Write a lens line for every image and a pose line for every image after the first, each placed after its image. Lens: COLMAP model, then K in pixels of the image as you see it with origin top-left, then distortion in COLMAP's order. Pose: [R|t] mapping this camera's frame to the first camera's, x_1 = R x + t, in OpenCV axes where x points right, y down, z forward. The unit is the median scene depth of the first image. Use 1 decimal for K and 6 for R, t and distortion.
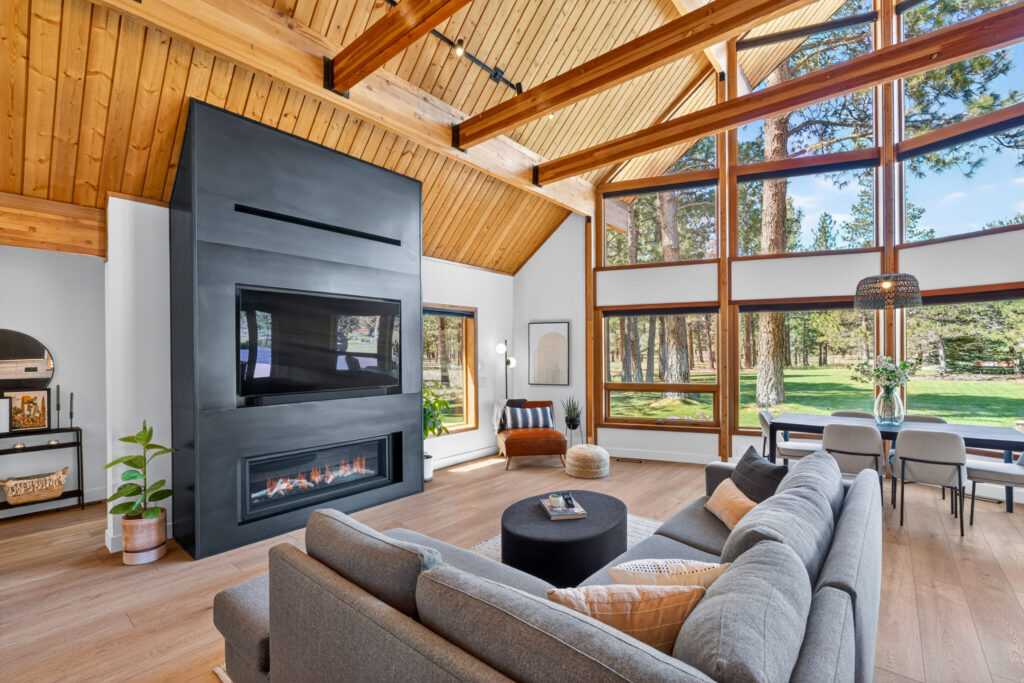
lens RADIAL K [[453.6, 0, 509.5], [0, 453.6, 355.7], [0, 0, 1]] dist [-0.010631, 0.001367]
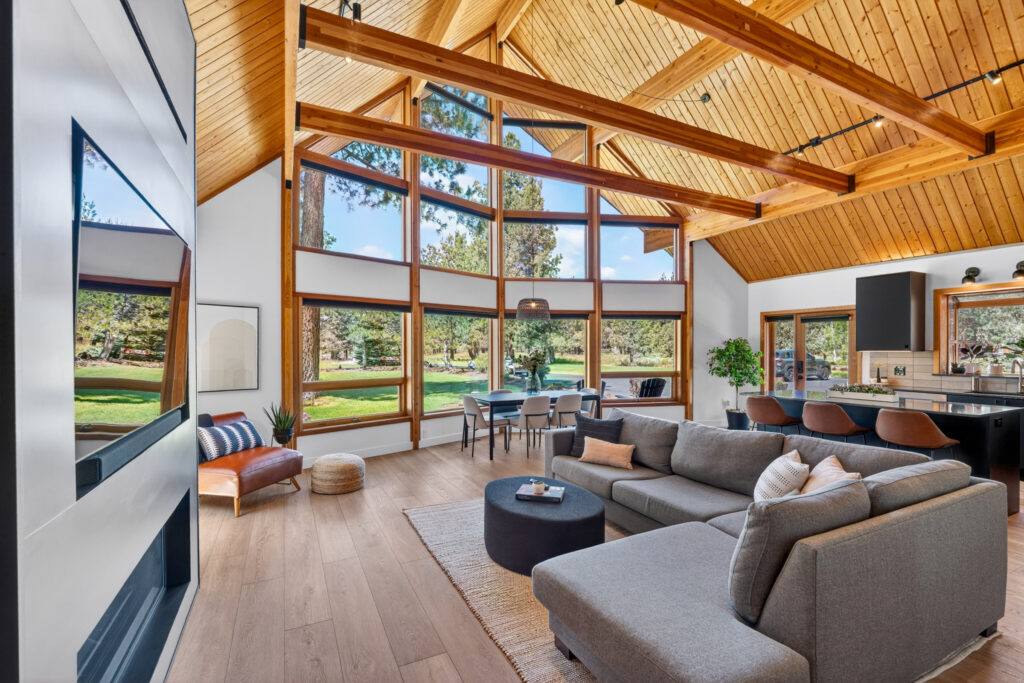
lens RADIAL K [[453.6, 0, 532.2], [0, 453.6, 352.9], [0, 0, 1]] dist [-0.010631, 0.001367]
pose [[0.352616, -0.003443, 0.935762, -0.602053], [0.006410, 0.999979, 0.001264, 0.006649], [-0.935746, 0.005553, 0.352630, 0.420521]]
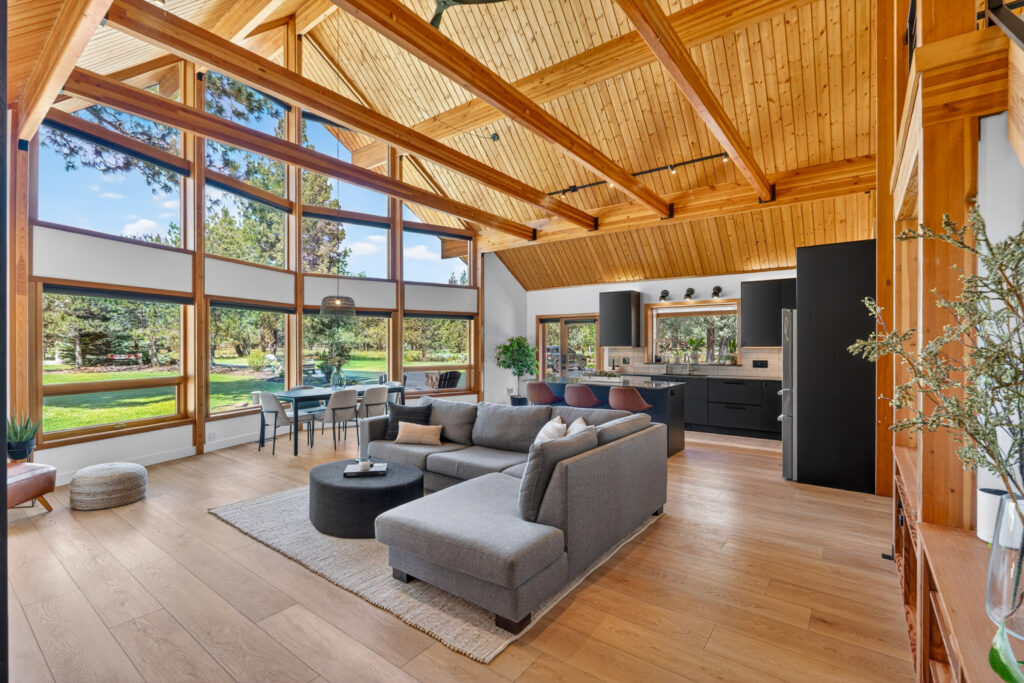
lens RADIAL K [[453.6, 0, 505.8], [0, 453.6, 345.0], [0, 0, 1]] dist [-0.010631, 0.001367]
pose [[-0.041191, 0.005031, 0.999139, -0.734002], [0.007767, 0.999959, -0.004715, 0.007154], [-0.999121, 0.007566, -0.041228, 0.435690]]
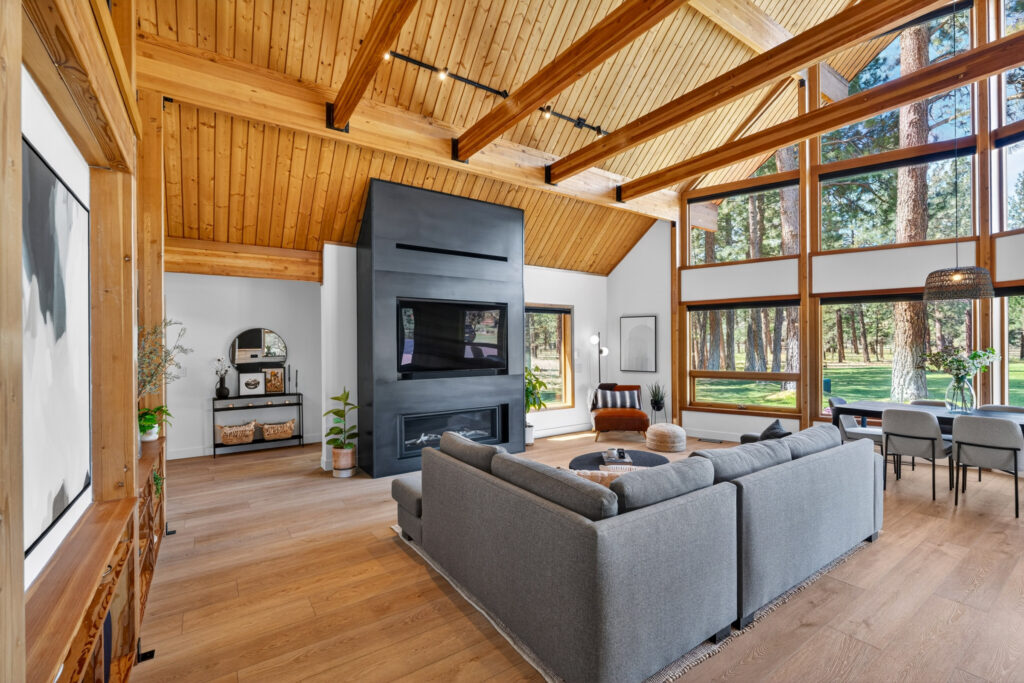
lens RADIAL K [[453.6, 0, 504.6], [0, 453.6, 344.9], [0, 0, 1]] dist [-0.010631, 0.001367]
pose [[0.960702, 0.000419, -0.277580, 0.117541], [-0.001447, 0.999993, -0.003498, 0.002648], [0.277577, 0.003762, 0.960696, -0.263056]]
